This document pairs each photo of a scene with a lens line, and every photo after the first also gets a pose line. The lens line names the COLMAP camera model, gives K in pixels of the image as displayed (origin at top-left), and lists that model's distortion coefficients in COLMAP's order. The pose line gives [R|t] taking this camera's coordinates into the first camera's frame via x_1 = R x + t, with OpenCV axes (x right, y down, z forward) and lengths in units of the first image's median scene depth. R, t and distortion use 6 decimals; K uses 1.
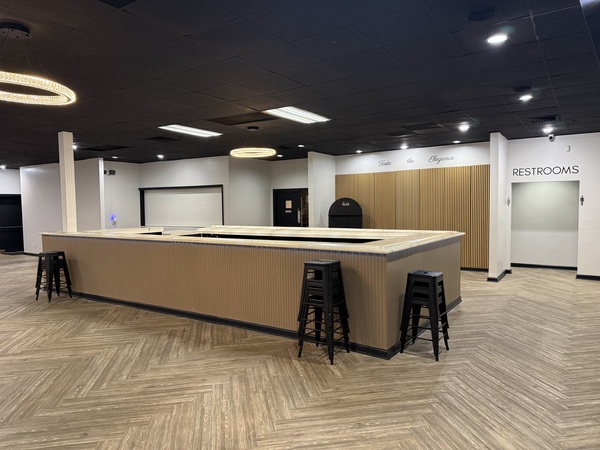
lens RADIAL K [[419.6, 0, 302.2], [0, 419.6, 227.9], [0, 0, 1]] dist [0.076648, -0.104948]
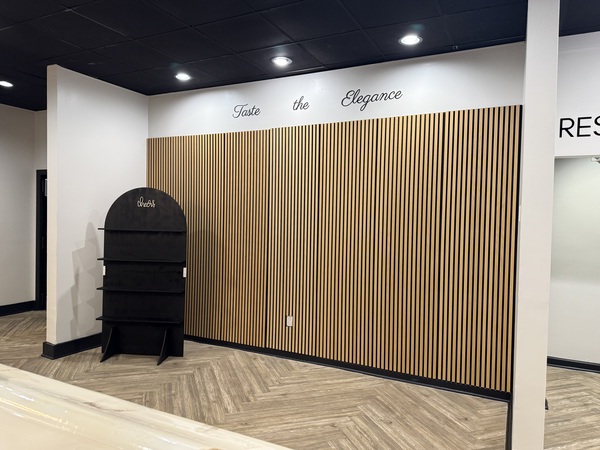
lens RADIAL K [[419.6, 0, 302.2], [0, 419.6, 227.9], [0, 0, 1]] dist [0.076648, -0.104948]
pose [[0.989885, 0.025584, 0.139544, 0.248892], [-0.022840, 0.999514, -0.021234, -0.035191], [-0.140019, 0.017832, 0.989988, 0.727157]]
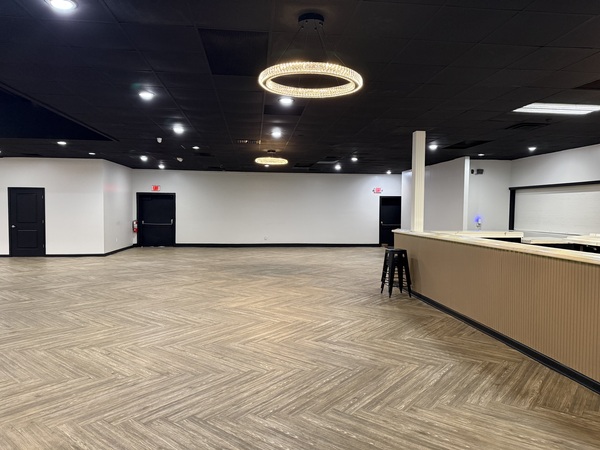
lens RADIAL K [[419.6, 0, 302.2], [0, 419.6, 227.9], [0, 0, 1]] dist [0.076648, -0.104948]
pose [[0.645741, 0.051007, -0.761851, 0.033160], [-0.056429, 0.998226, 0.019004, -0.001651], [0.761468, 0.030719, 0.647474, 0.136654]]
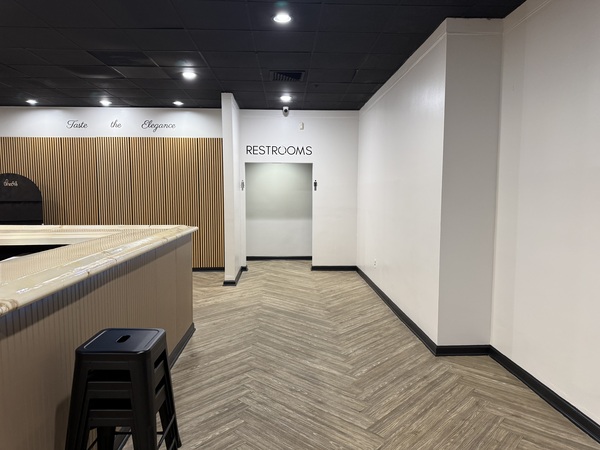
lens RADIAL K [[419.6, 0, 302.2], [0, 419.6, 227.9], [0, 0, 1]] dist [0.076648, -0.104948]
pose [[0.806130, -0.038419, 0.590490, 0.097803], [0.019732, 0.999080, 0.038066, -0.007374], [-0.591409, -0.019034, 0.806147, 0.287768]]
